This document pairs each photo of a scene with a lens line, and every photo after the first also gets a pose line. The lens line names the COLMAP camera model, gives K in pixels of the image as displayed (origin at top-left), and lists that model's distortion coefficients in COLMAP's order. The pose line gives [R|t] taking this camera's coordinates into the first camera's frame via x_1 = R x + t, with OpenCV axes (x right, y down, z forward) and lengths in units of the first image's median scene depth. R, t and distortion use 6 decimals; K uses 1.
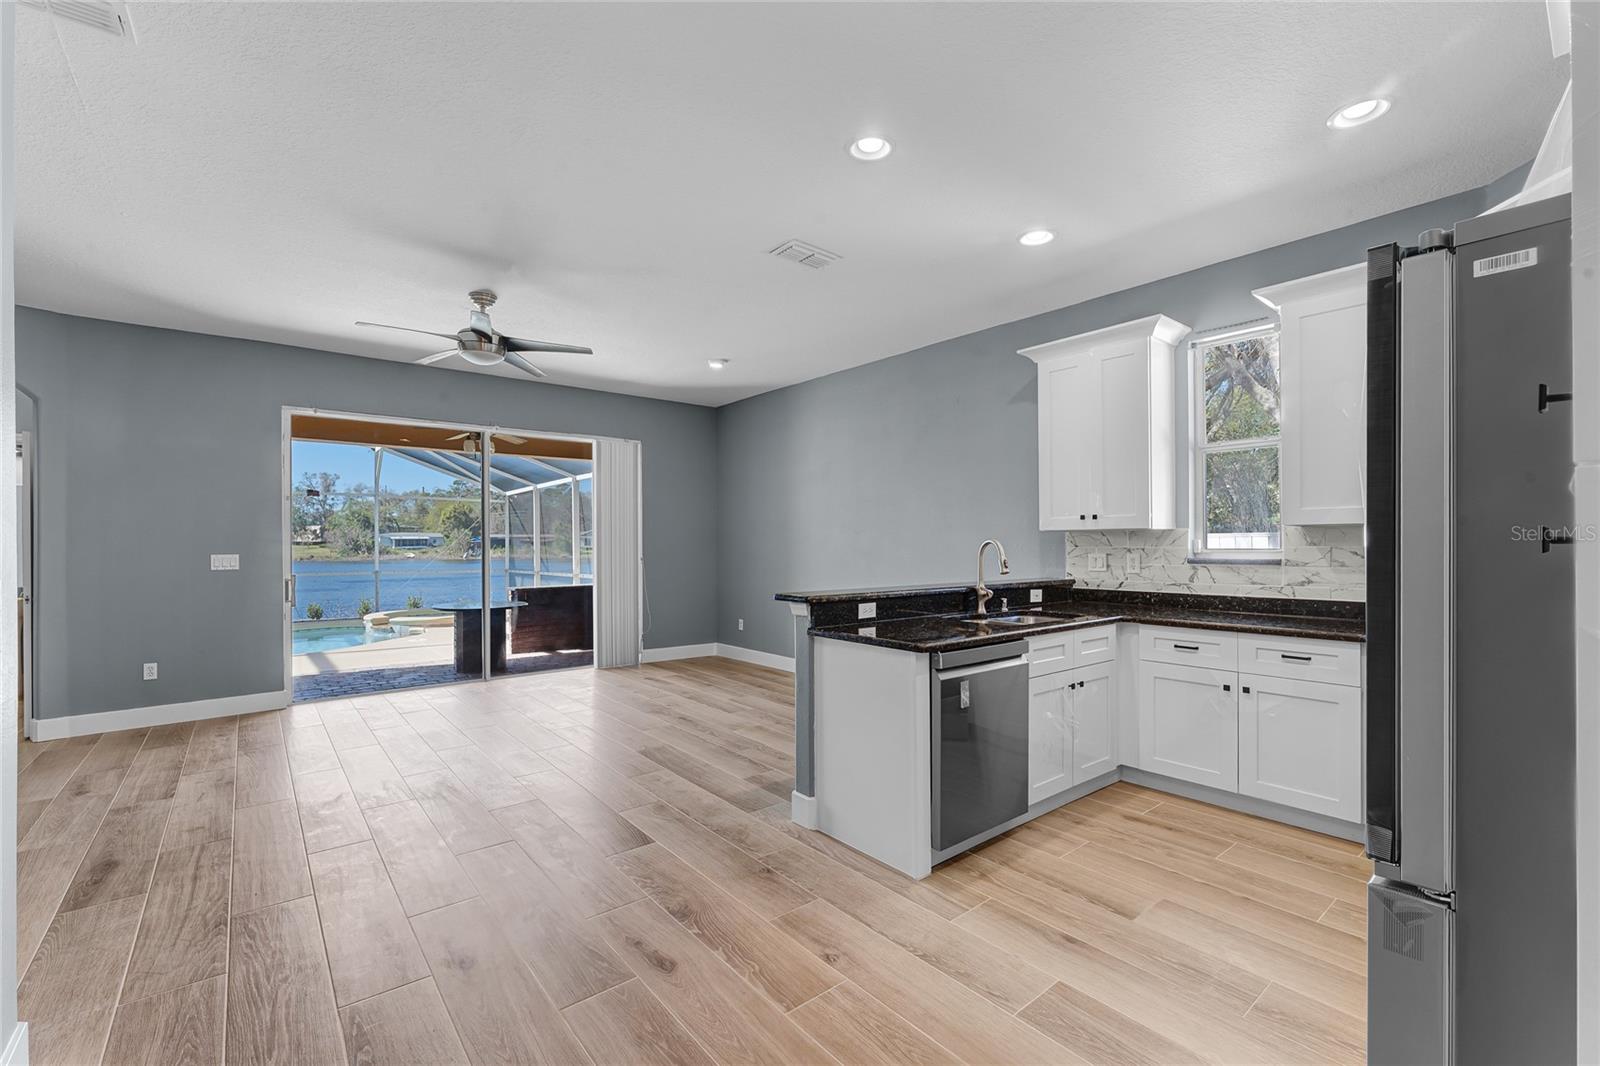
lens RADIAL K [[678.1, 0, 803.9], [0, 678.1, 545.8], [0, 0, 1]] dist [-0.004053, -0.000280]
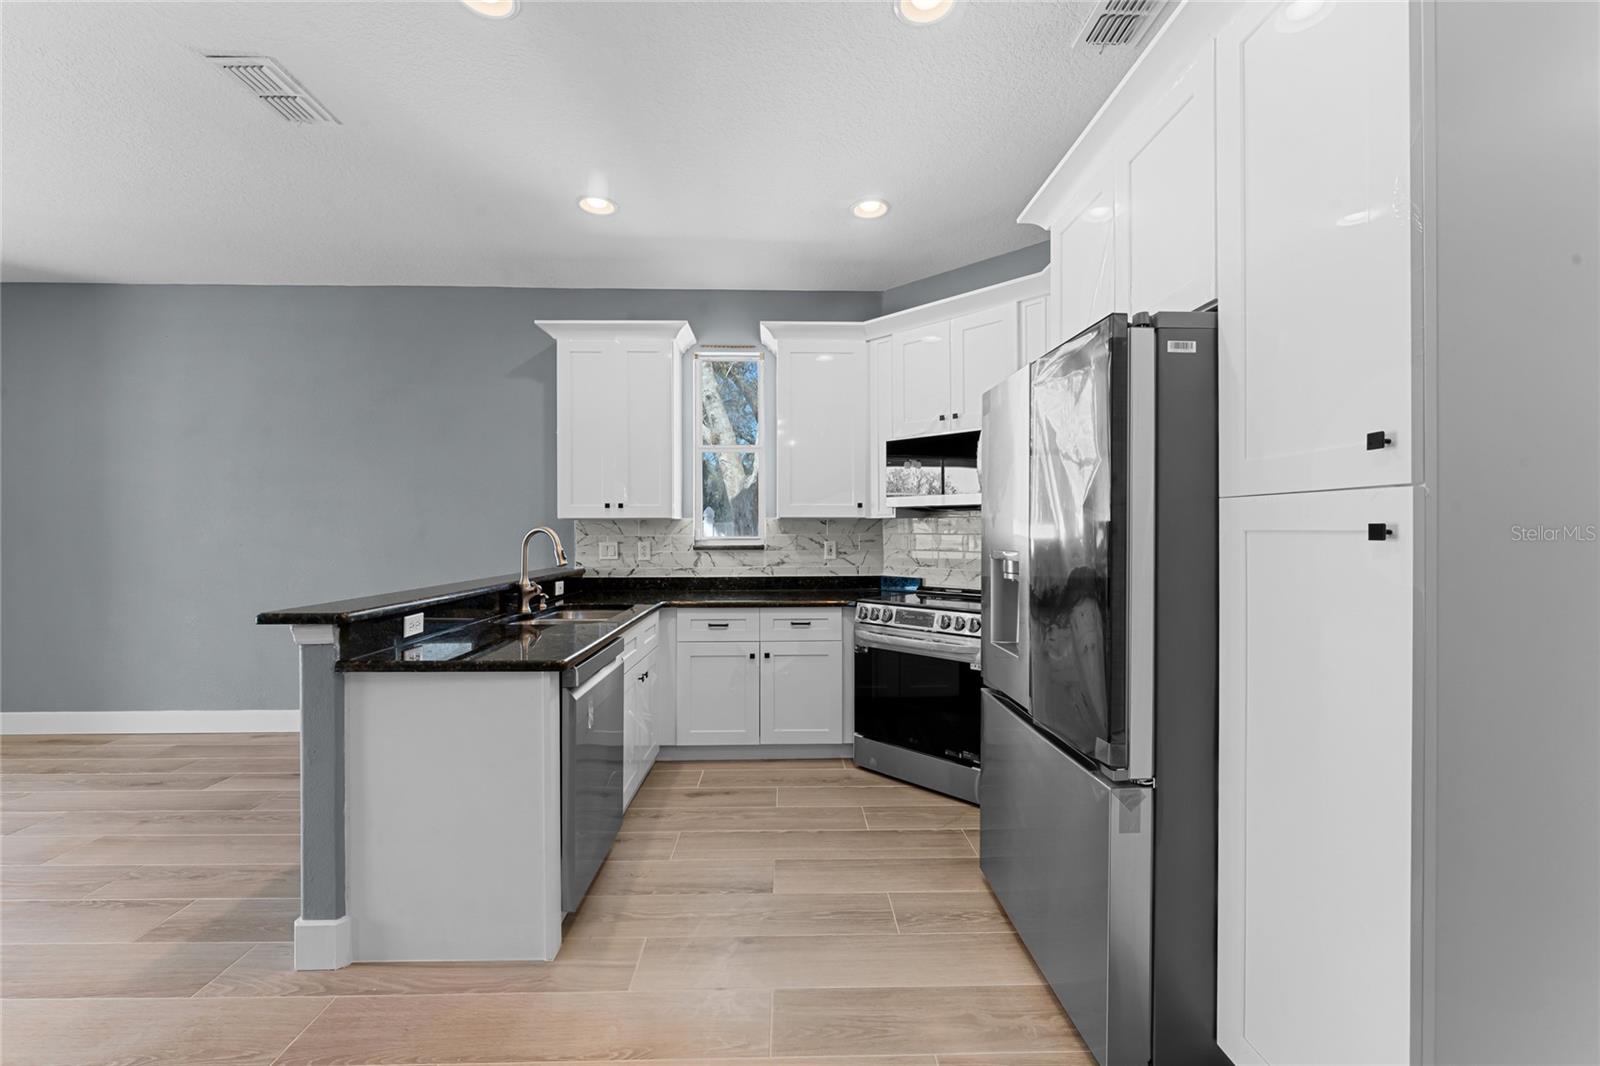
lens RADIAL K [[643.6, 0, 799.2], [0, 643.6, 531.0], [0, 0, 1]] dist [-0.002719, -0.000230]
pose [[0.617712, 0.001390, 0.786403, -0.148393], [0.001823, 0.999993, -0.003200, -0.001476], [-0.786402, 0.003410, 0.617705, 0.191234]]
